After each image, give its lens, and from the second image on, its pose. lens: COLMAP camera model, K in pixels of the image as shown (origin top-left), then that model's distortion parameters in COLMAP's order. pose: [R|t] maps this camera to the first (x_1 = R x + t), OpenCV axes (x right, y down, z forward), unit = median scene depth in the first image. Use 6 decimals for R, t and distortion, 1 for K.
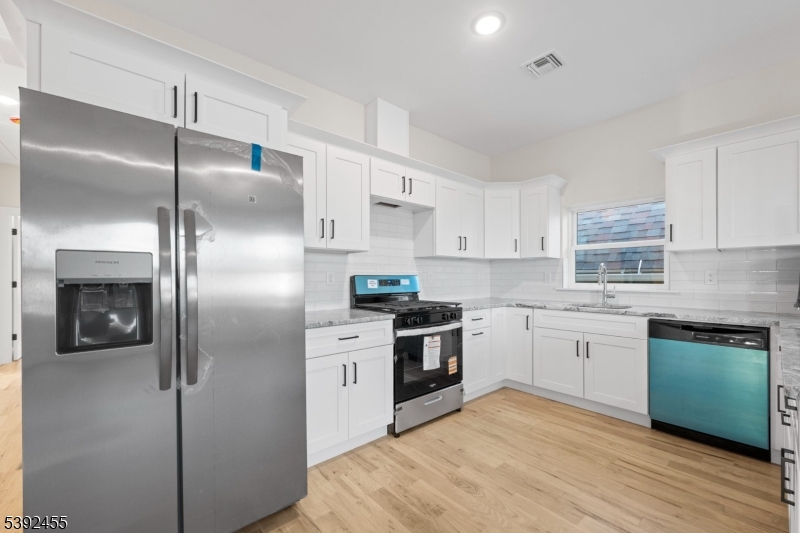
lens RADIAL K [[319.8, 0, 401.0], [0, 319.8, 281.1], [0, 0, 1]] dist [0.001043, -0.001474]
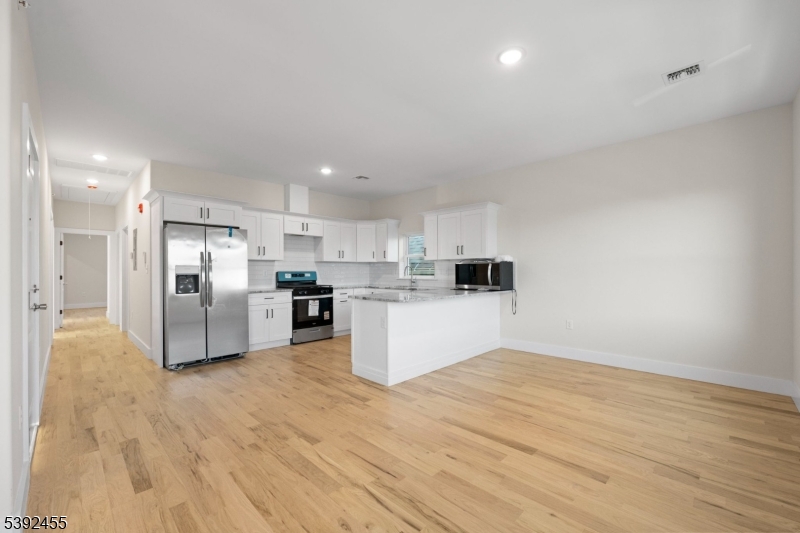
lens RADIAL K [[335.4, 0, 404.5], [0, 335.4, 273.3], [0, 0, 1]] dist [-0.002629, -0.000213]
pose [[0.995785, -0.002610, 0.091680, 0.454659], [0.003230, 0.999973, -0.006617, 0.008655], [-0.091660, 0.006885, 0.995767, -1.173189]]
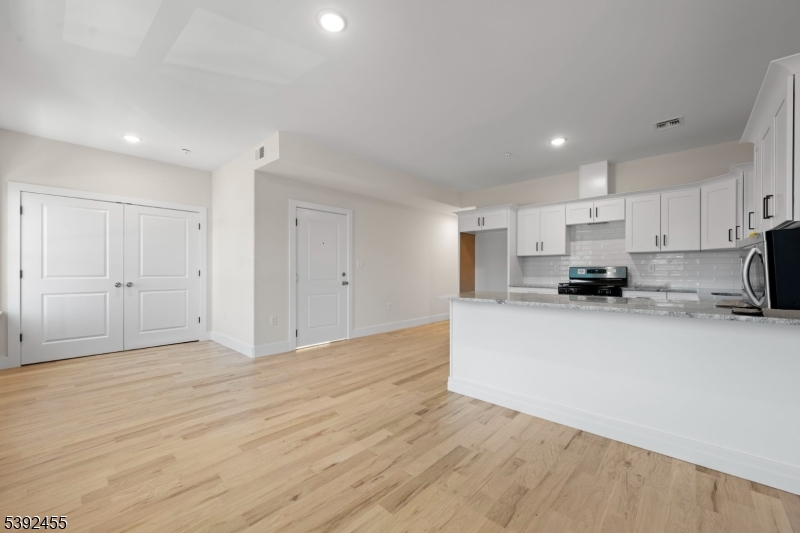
lens RADIAL K [[310.6, 0, 398.5], [0, 310.6, 272.0], [0, 0, 1]] dist [-0.004871, 0.000156]
pose [[0.141685, 0.001279, -0.989911, 1.492924], [-0.011386, 0.999935, -0.000337, 0.022709], [0.989846, 0.011319, 0.141691, -0.235652]]
